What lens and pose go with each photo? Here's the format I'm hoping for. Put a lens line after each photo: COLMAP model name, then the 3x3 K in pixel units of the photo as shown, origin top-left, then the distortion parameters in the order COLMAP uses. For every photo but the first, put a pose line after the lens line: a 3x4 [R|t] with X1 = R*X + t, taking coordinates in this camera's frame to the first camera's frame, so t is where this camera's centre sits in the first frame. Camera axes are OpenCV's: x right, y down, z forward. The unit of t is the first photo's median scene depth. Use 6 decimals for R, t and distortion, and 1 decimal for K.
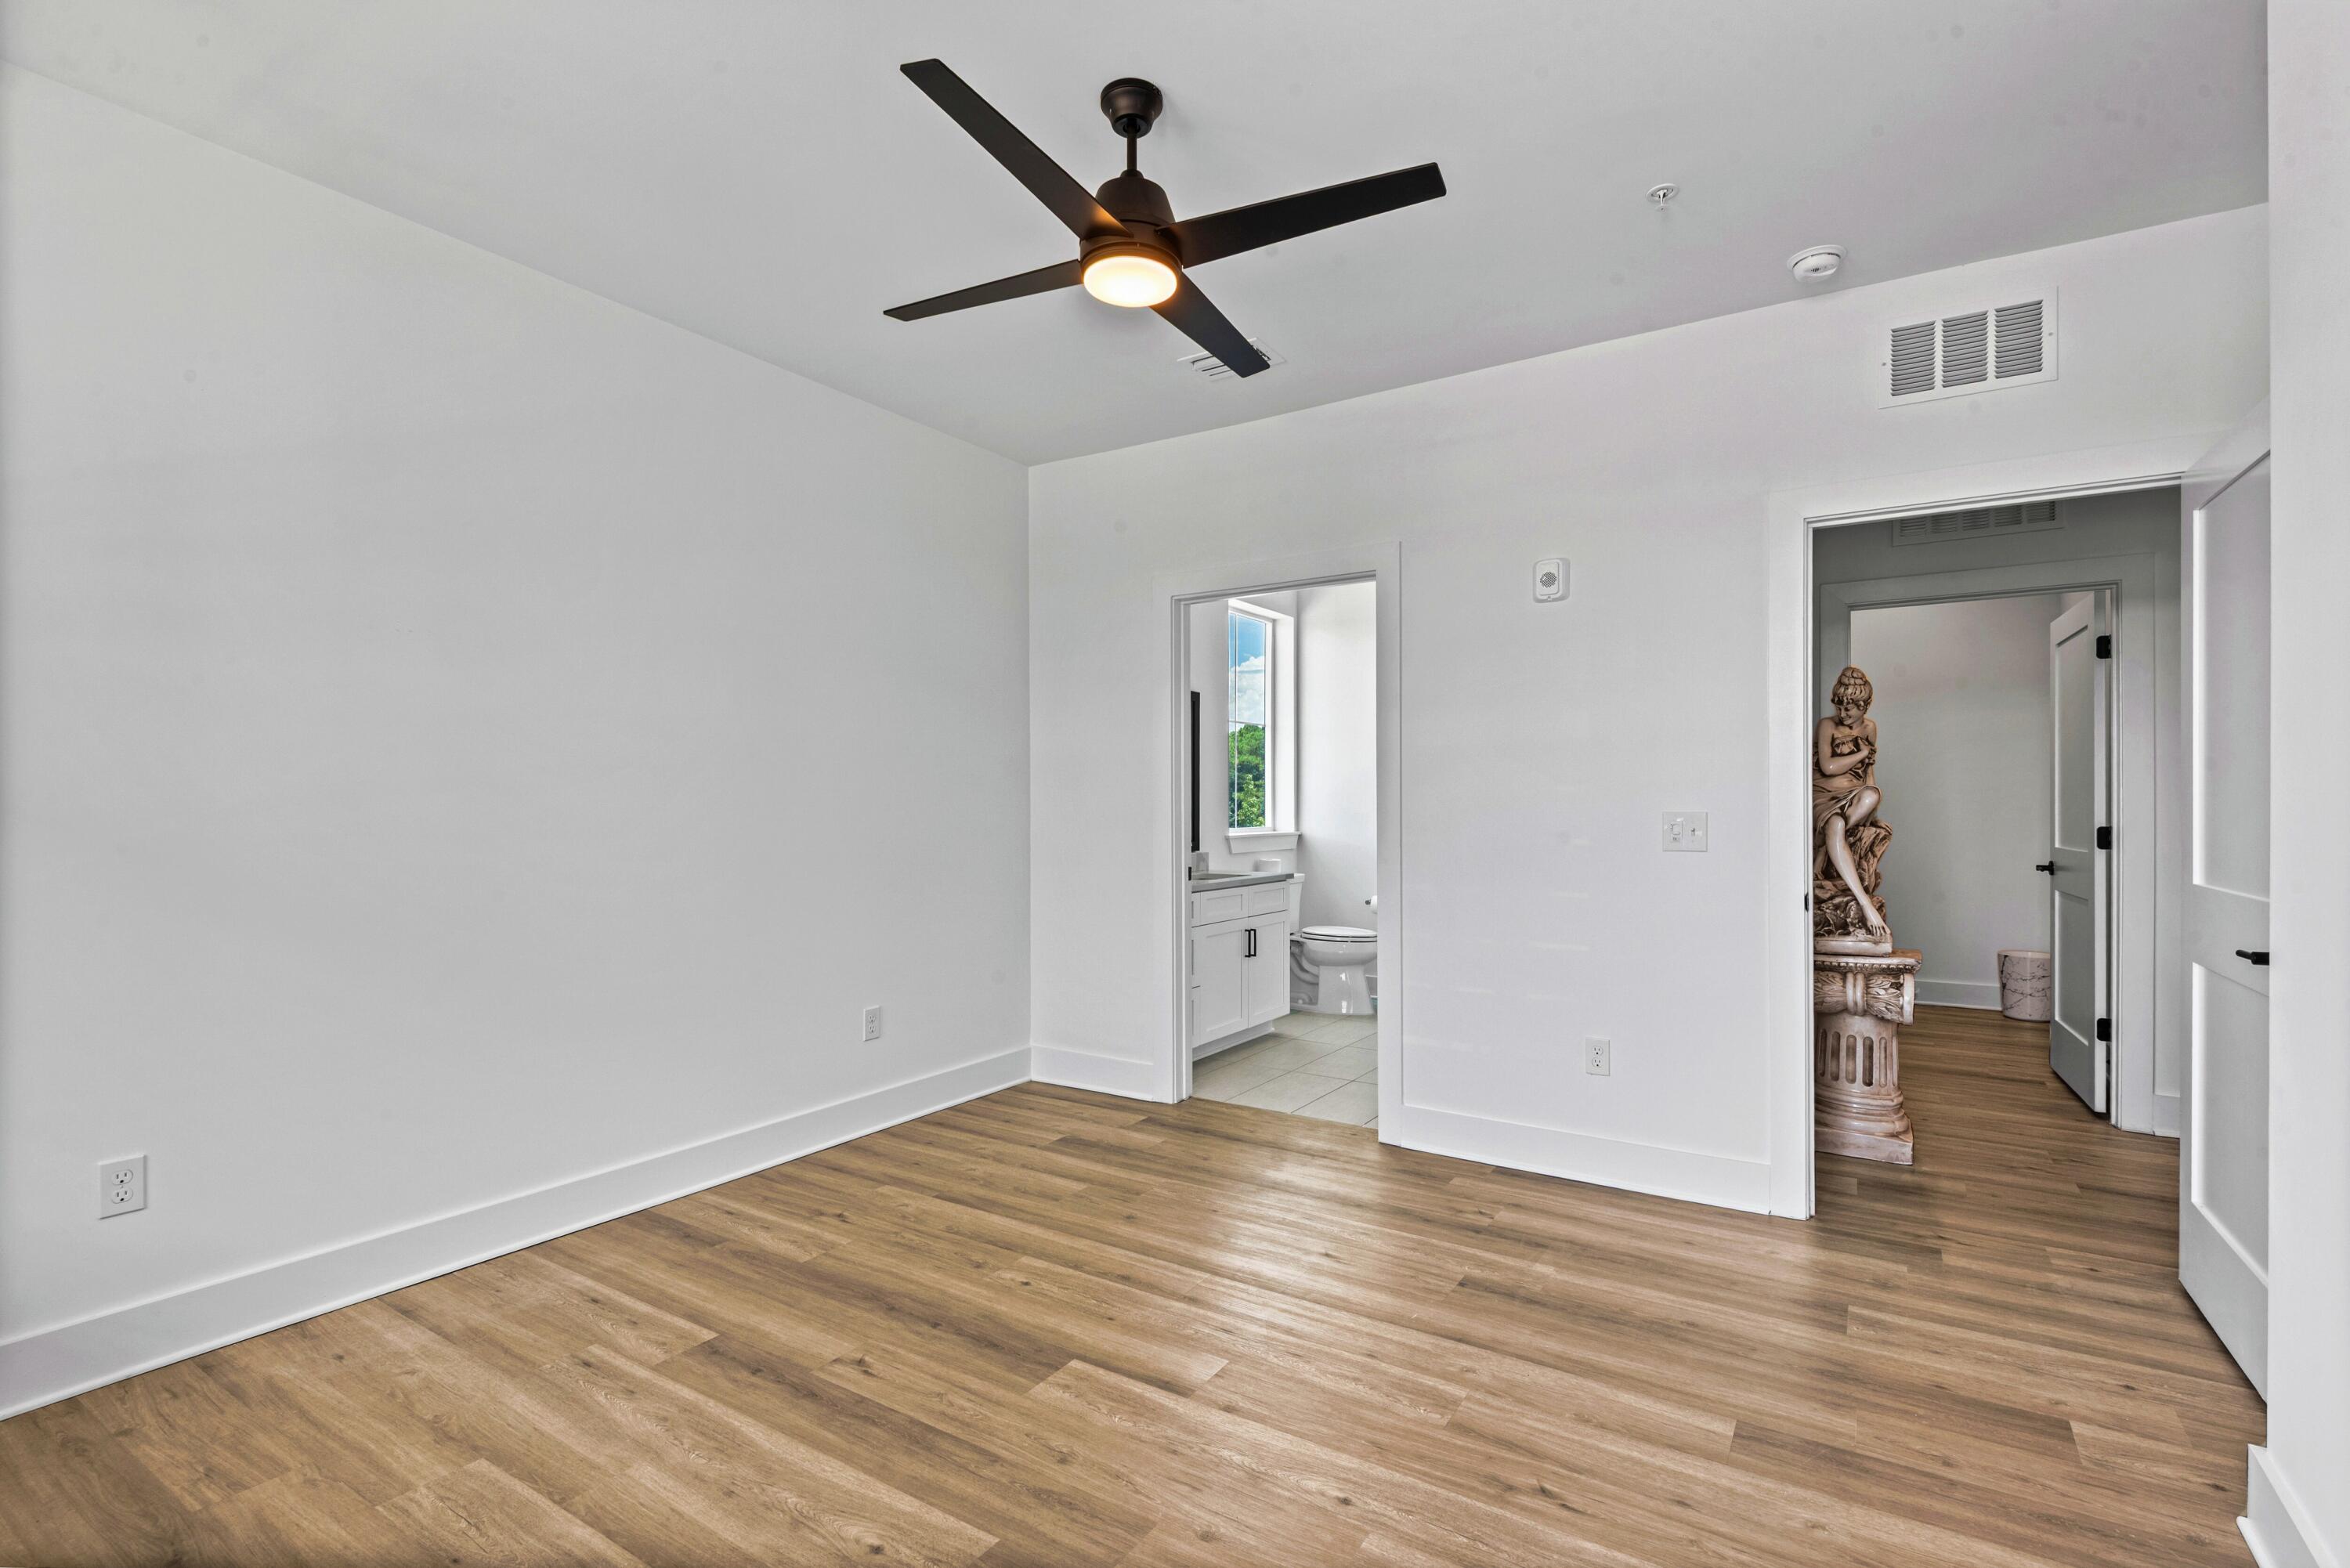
lens RADIAL K [[1097.6, 0, 1175.2], [0, 1097.6, 812.3], [0, 0, 1]] dist [0.030181, -0.000276]
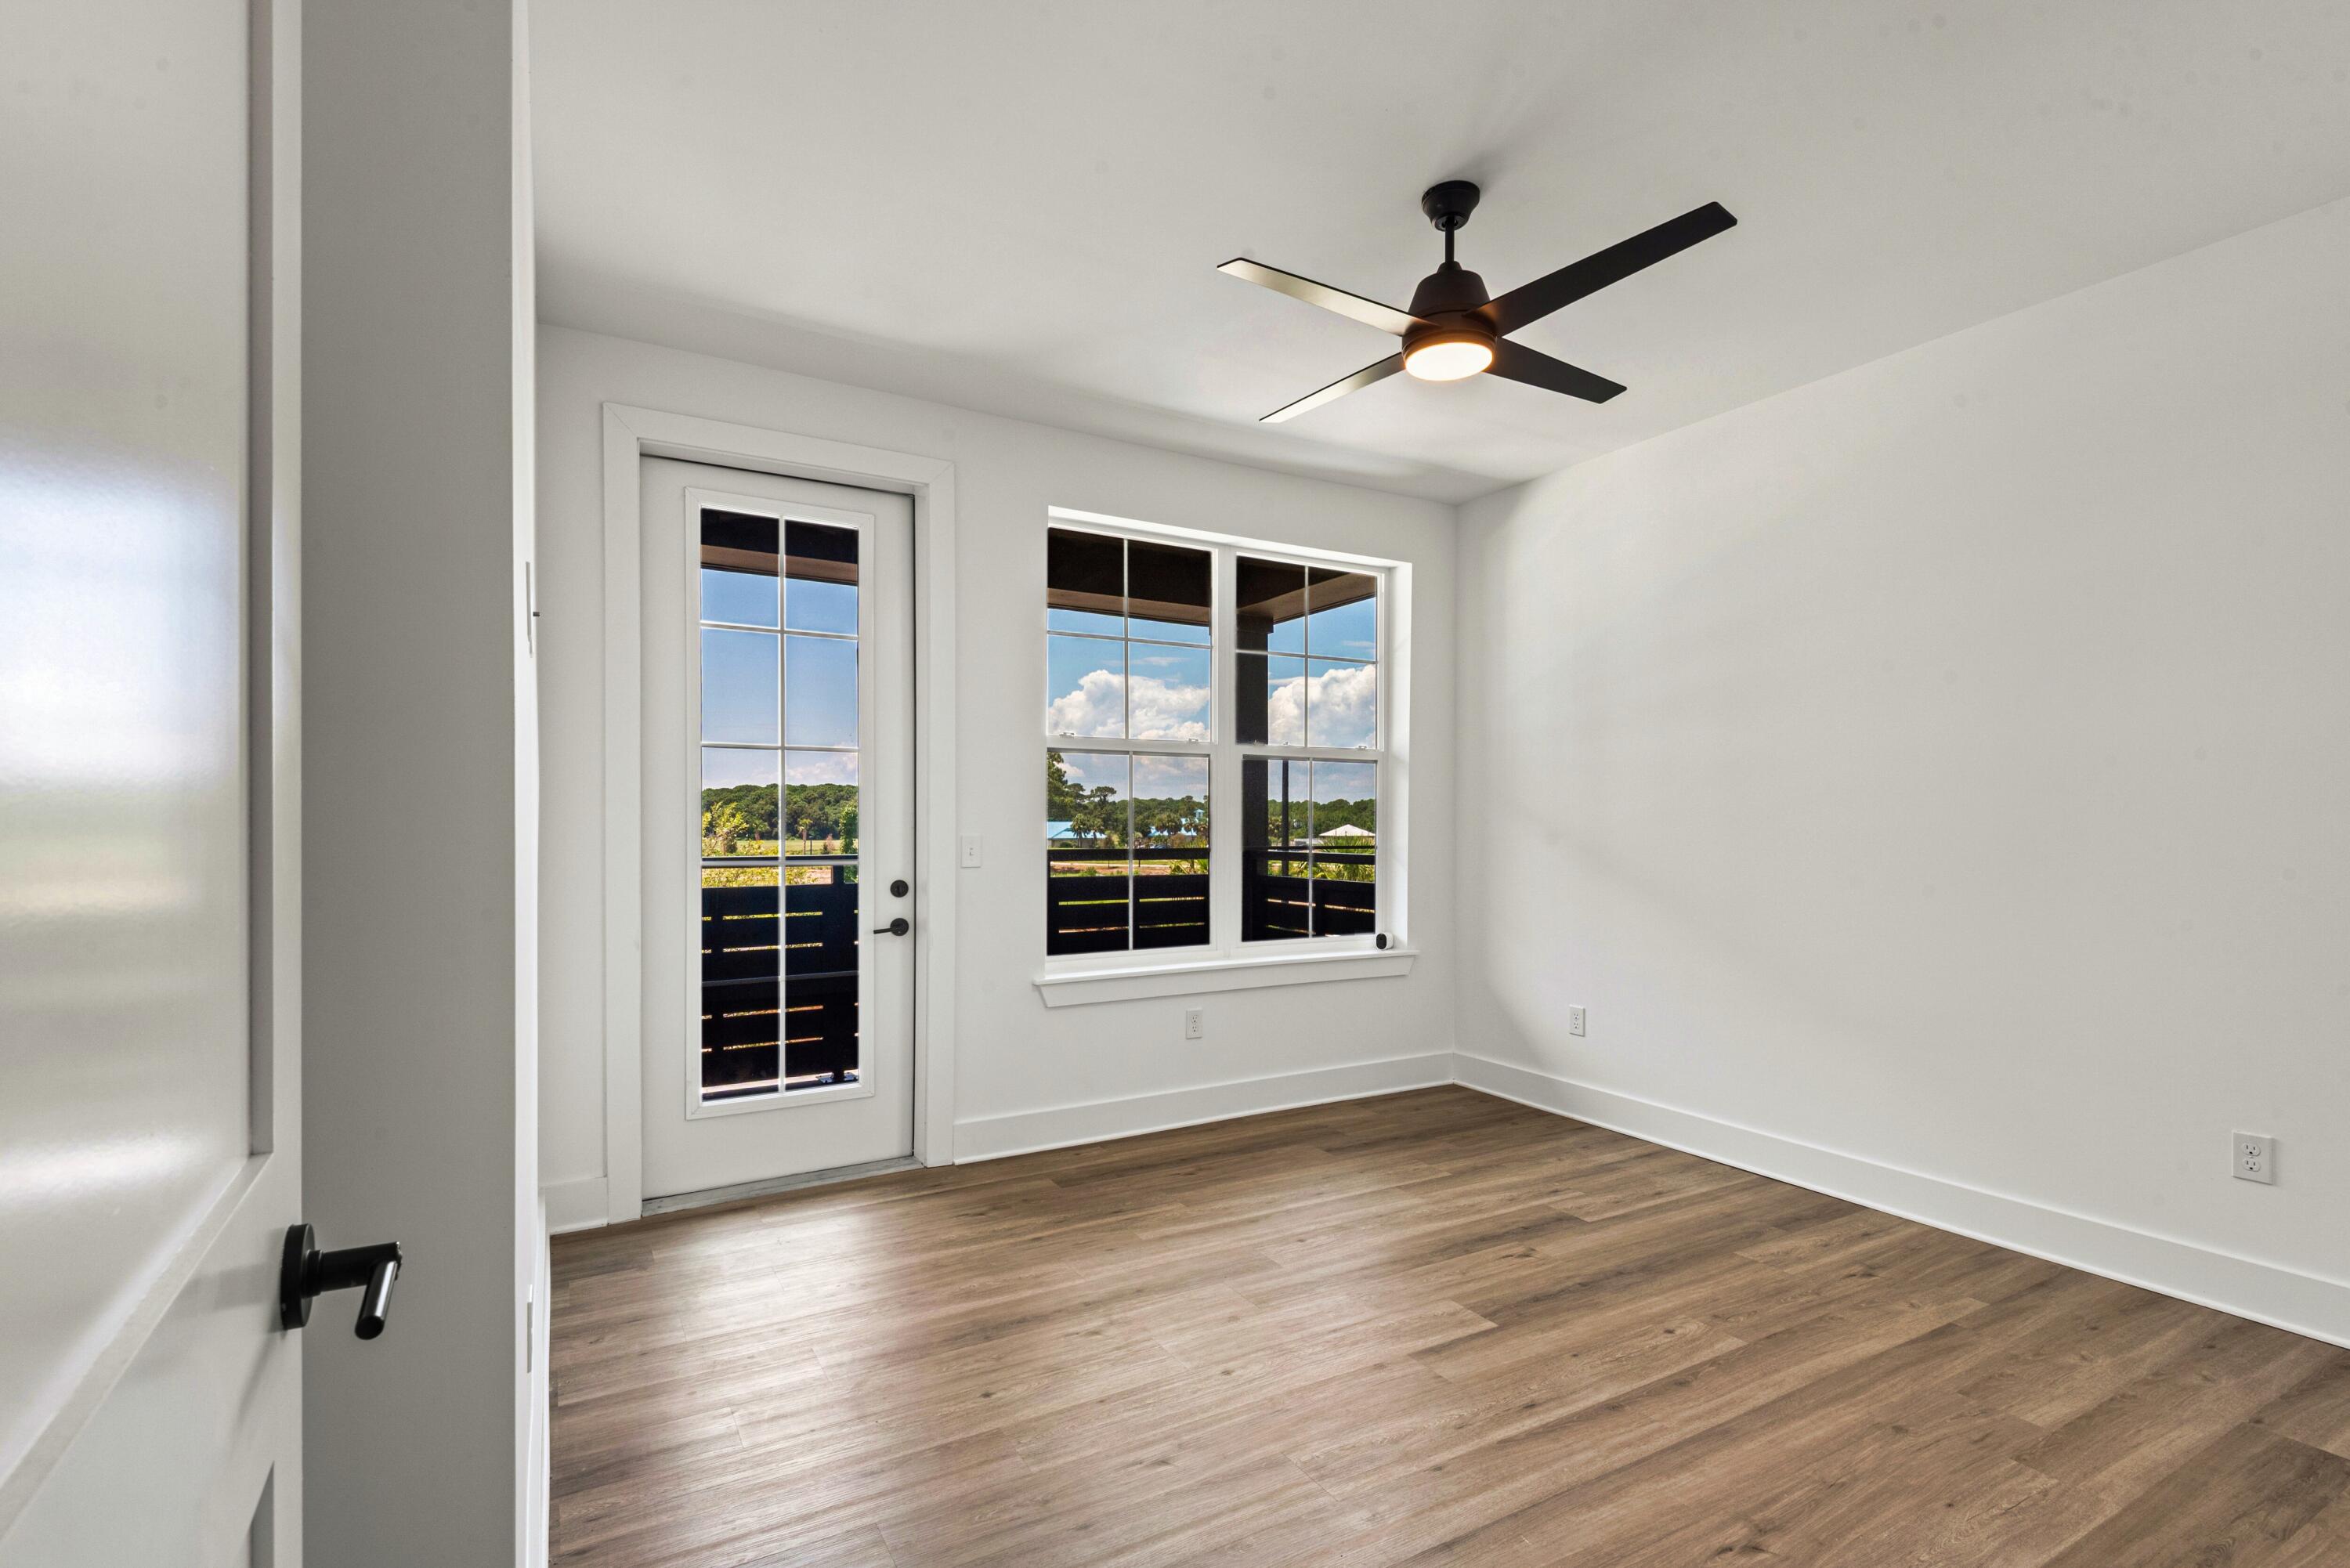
lens RADIAL K [[1097.6, 0, 1175.2], [0, 1097.6, 812.3], [0, 0, 1]] dist [0.030181, -0.000276]
pose [[-0.470917, -0.014665, -0.882055, 0.891563], [-0.010394, 0.999885, -0.011075, 0.000638], [0.882116, 0.003952, -0.471015, 1.059997]]
